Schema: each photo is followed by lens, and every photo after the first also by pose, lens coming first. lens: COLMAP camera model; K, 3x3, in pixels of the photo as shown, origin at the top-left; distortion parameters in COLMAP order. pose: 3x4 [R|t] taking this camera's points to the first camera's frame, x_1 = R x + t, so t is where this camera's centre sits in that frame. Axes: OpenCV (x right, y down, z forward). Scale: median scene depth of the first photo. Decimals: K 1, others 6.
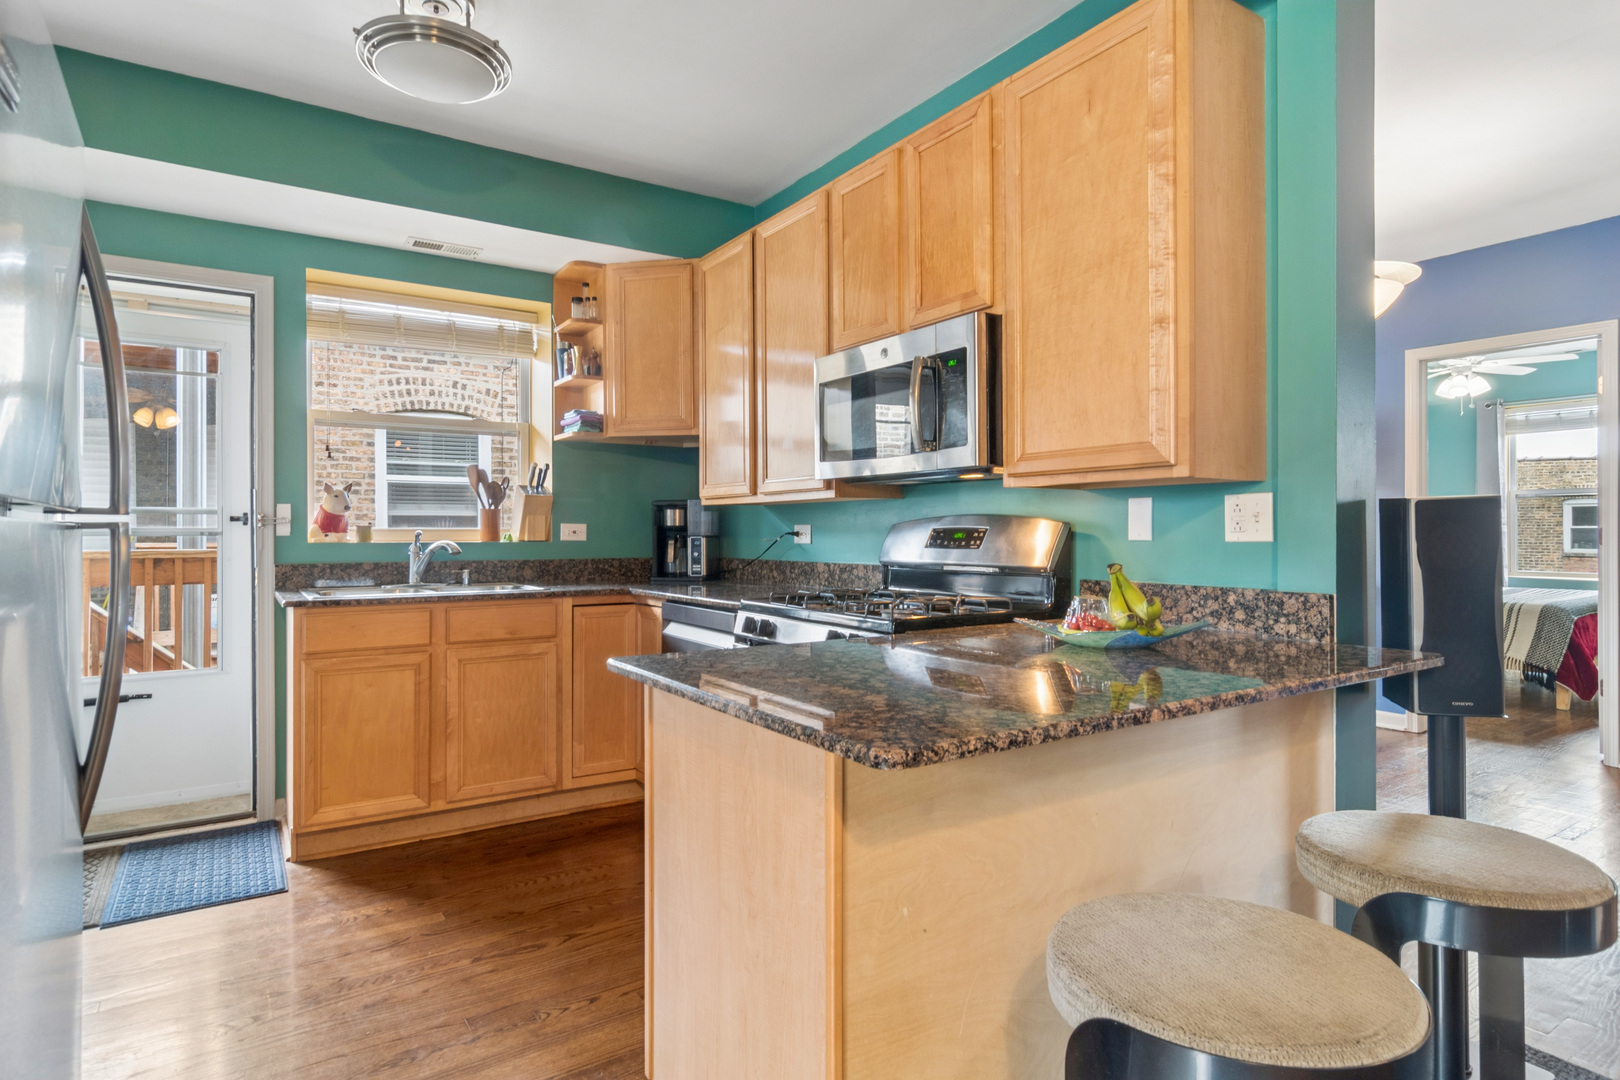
lens RADIAL K [[874.3, 0, 805.9], [0, 874.3, 527.4], [0, 0, 1]] dist [0.003238, 0.002256]
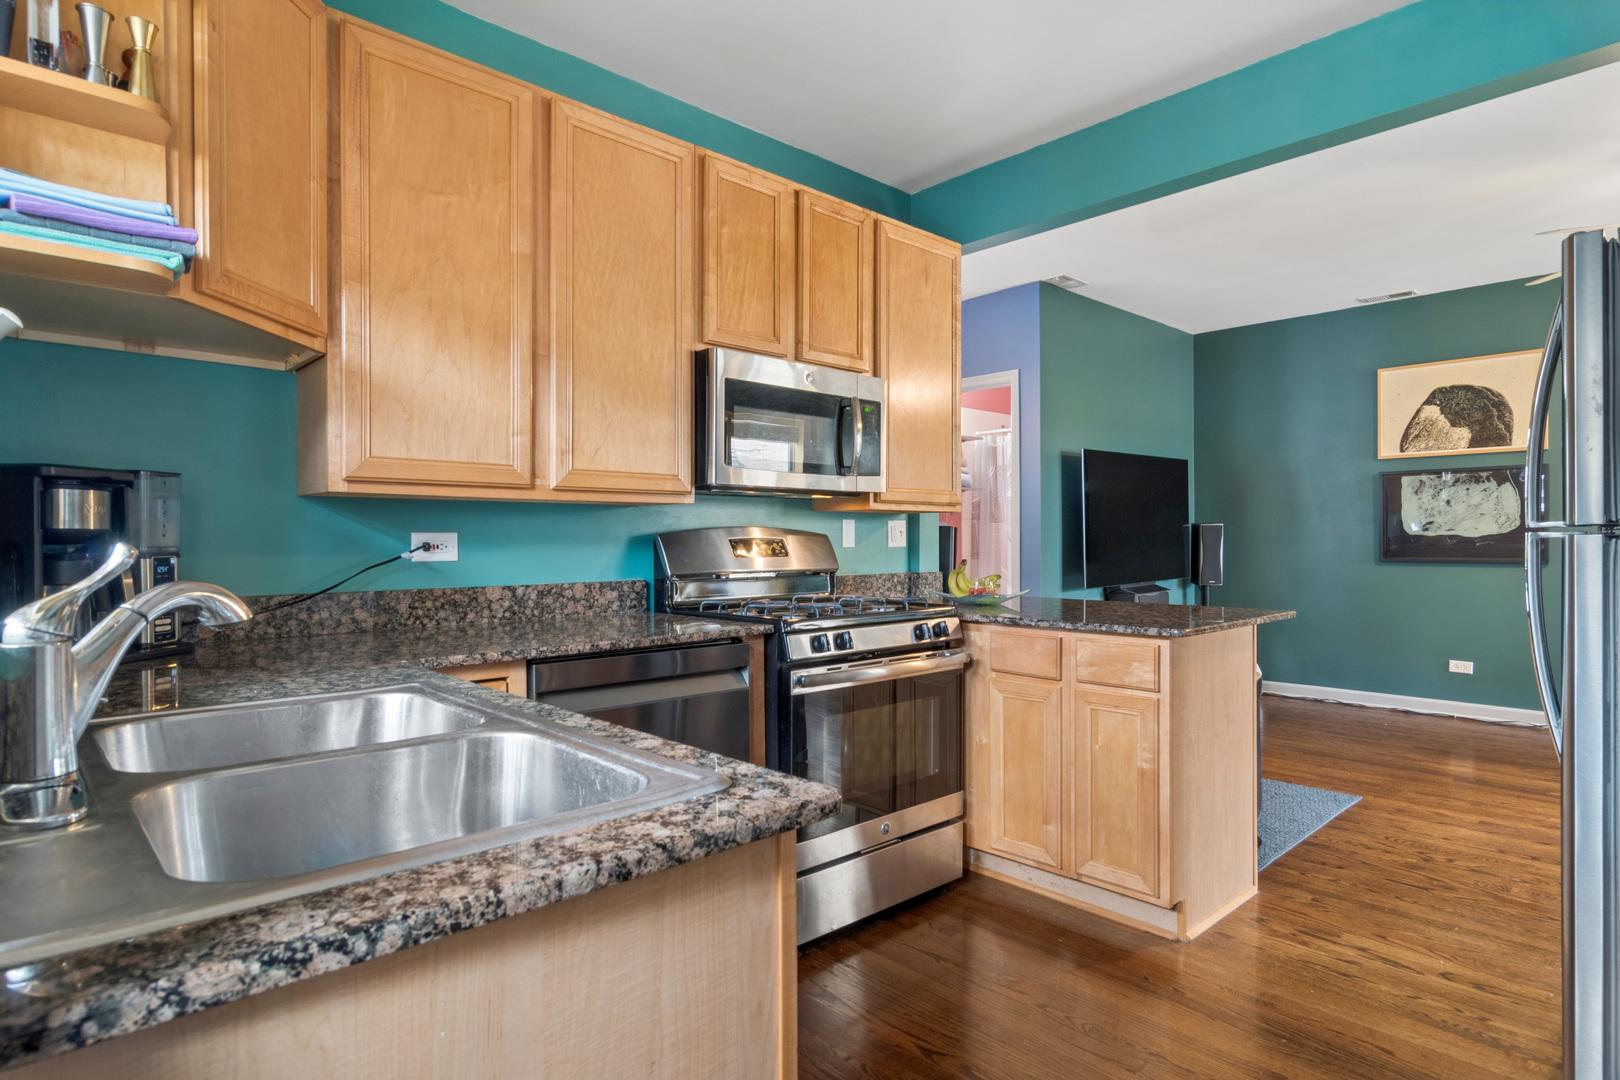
lens RADIAL K [[874.3, 0, 816.5], [0, 874.3, 548.0], [0, 0, 1]] dist [0.003238, 0.002256]
pose [[-0.175997, -0.007754, 0.984360, -0.989606], [-0.002007, 0.999970, 0.007518, 0.004415], [-0.984389, -0.000652, -0.176007, 1.190880]]
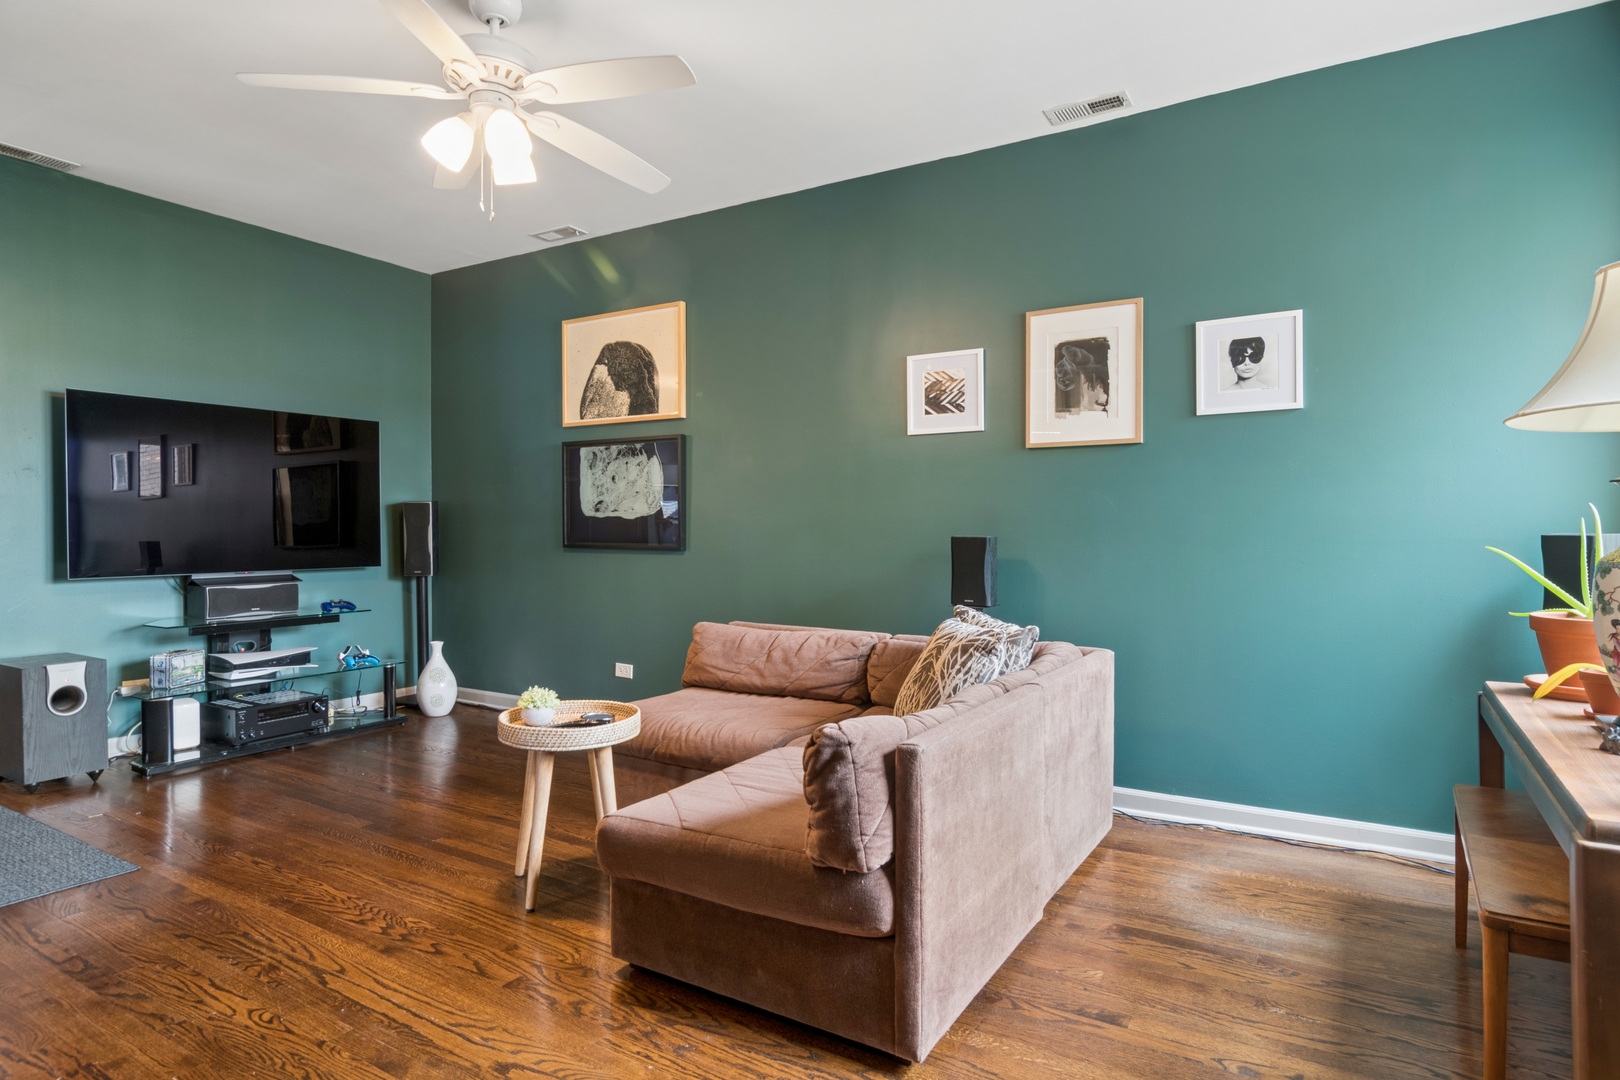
lens RADIAL K [[874.3, 0, 800.2], [0, 874.3, 544.2], [0, 0, 1]] dist [0.003238, 0.002256]
pose [[-0.405159, -0.011690, 0.914171, -0.986918], [-0.014701, 0.999872, 0.006270, 0.025964], [-0.914128, -0.010899, -0.405279, -0.282171]]
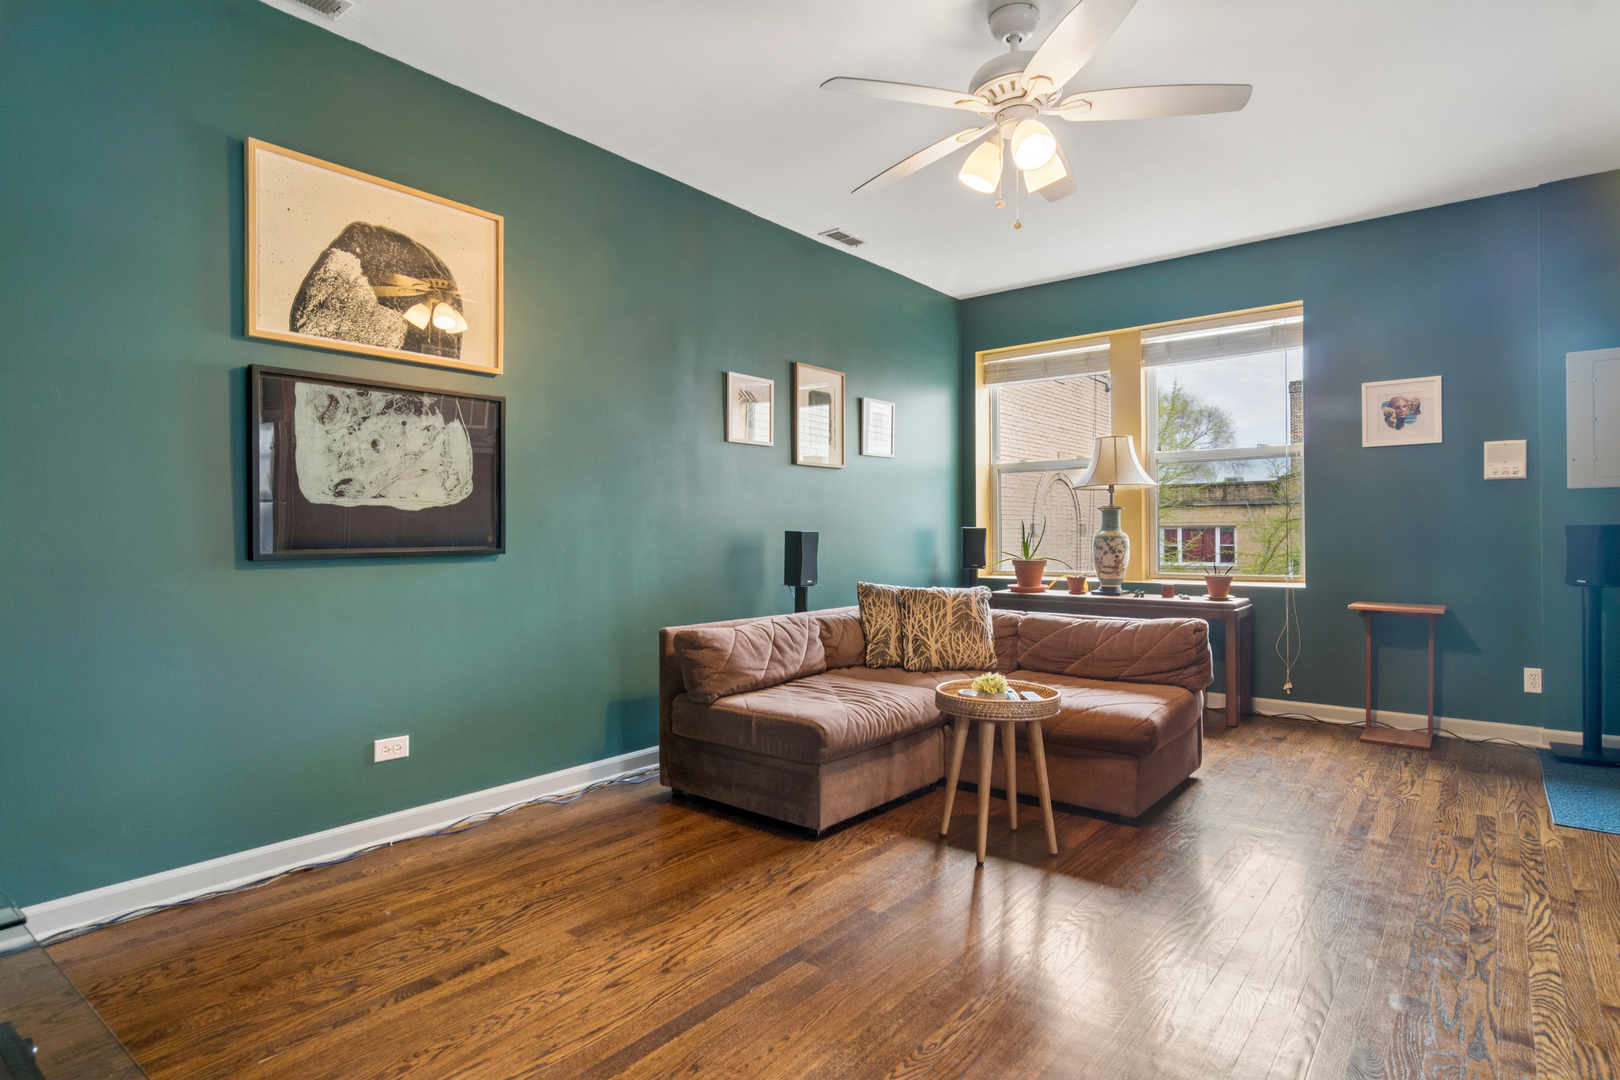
lens RADIAL K [[874.3, 0, 800.8], [0, 874.3, 529.6], [0, 0, 1]] dist [0.003238, 0.002256]
pose [[-0.955794, 0.003067, -0.294021, 0.609200], [0.003811, 0.999991, -0.001958, 0.020608], [0.294012, -0.002992, -0.955797, 0.559693]]
